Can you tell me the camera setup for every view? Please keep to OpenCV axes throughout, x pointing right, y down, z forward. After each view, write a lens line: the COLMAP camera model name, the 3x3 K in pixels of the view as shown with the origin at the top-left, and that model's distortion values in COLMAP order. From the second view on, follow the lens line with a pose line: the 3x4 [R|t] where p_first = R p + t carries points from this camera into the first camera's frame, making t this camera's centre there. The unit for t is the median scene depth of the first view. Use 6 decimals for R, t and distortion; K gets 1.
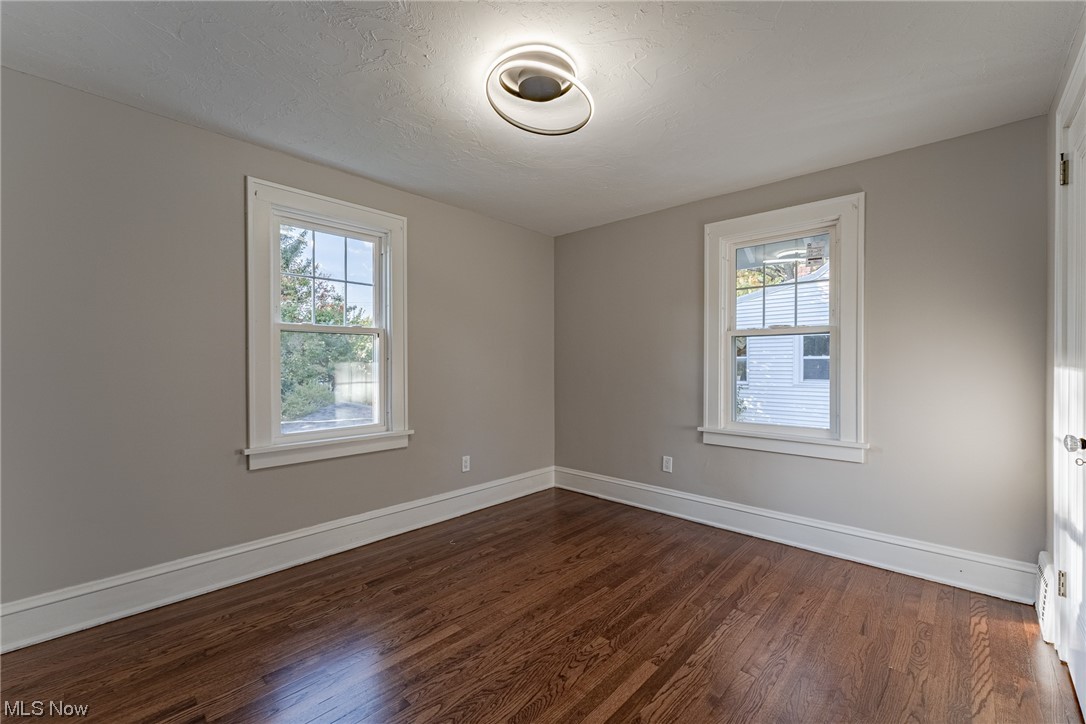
lens RADIAL K [[439.4, 0, 535.5], [0, 439.4, 361.6], [0, 0, 1]] dist [-0.000785, 0.000188]
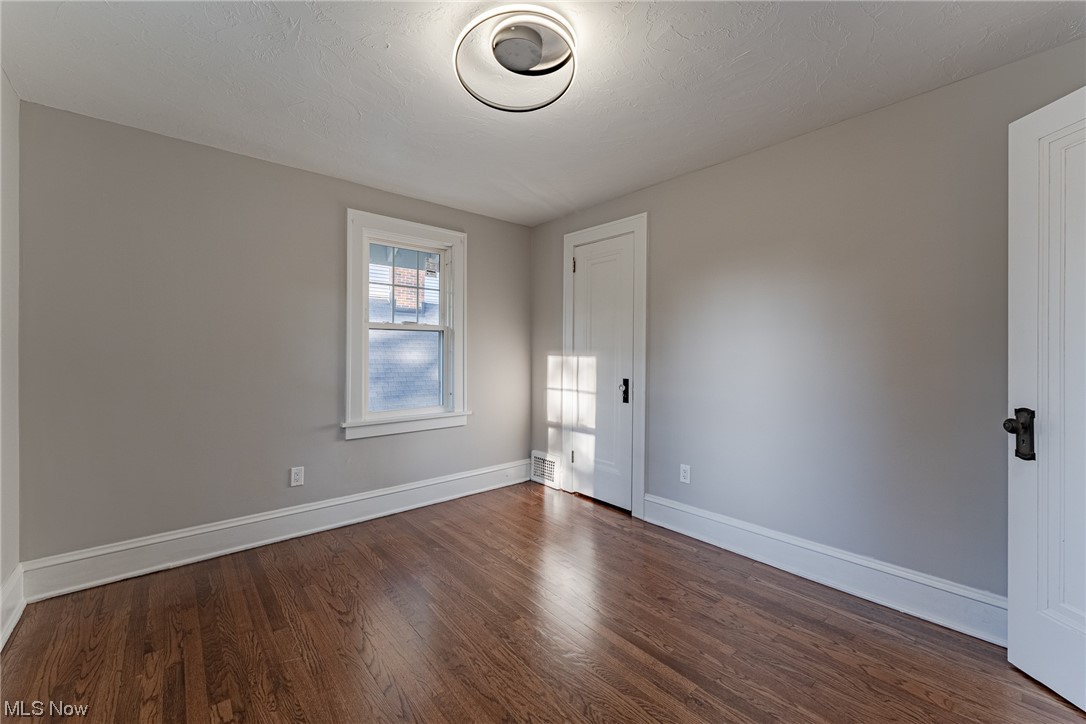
lens RADIAL K [[439.4, 0, 535.5], [0, 439.4, 361.6], [0, 0, 1]] dist [-0.000785, 0.000188]
pose [[0.106605, -0.012944, 0.994217, -0.539239], [-0.003871, 0.999902, 0.013433, 0.004645], [-0.994294, -0.005280, 0.106545, 0.532203]]
